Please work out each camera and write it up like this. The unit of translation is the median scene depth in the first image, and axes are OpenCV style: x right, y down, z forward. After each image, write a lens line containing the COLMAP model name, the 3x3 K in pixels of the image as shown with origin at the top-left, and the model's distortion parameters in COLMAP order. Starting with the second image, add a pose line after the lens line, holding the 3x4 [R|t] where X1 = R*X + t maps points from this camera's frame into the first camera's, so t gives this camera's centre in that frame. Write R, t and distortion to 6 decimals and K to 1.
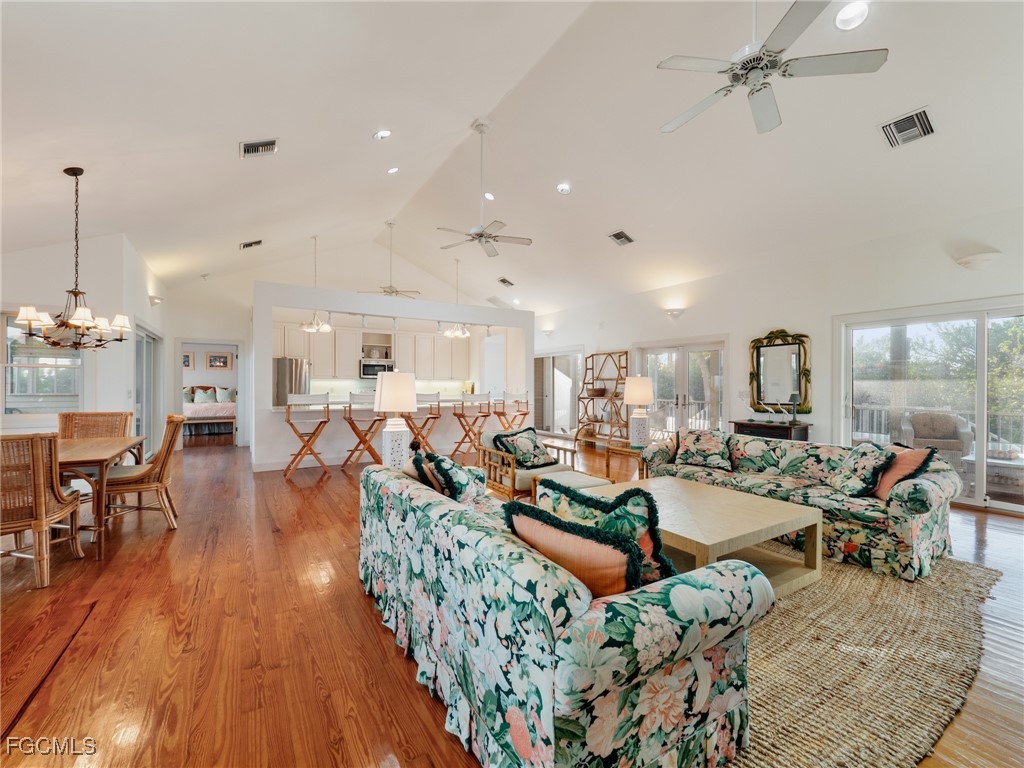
lens RADIAL K [[496.7, 0, 512.0], [0, 496.7, 384.0], [0, 0, 1]] dist [0.000079, -0.000116]
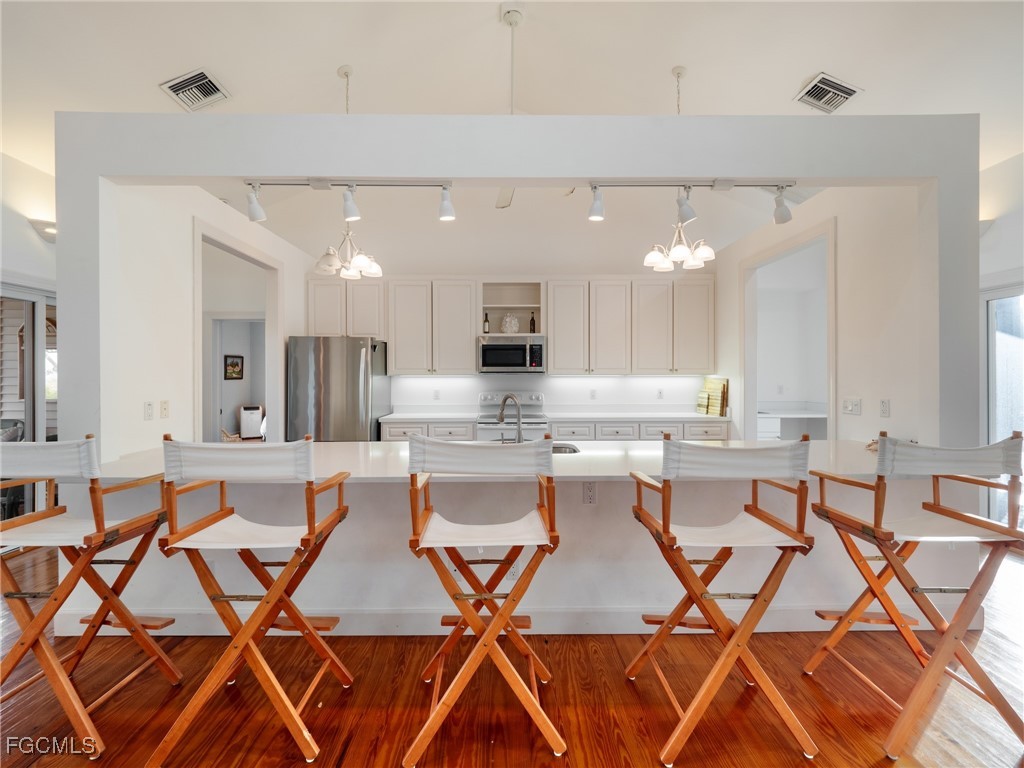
lens RADIAL K [[453.2, 0, 512.0], [0, 453.2, 384.0], [0, 0, 1]] dist [-0.002341, -0.000747]
pose [[0.864109, 0.000363, -0.503305, -0.043980], [0.009416, 0.999813, 0.016887, -0.007430], [0.503217, -0.019331, 0.863944, 0.609426]]
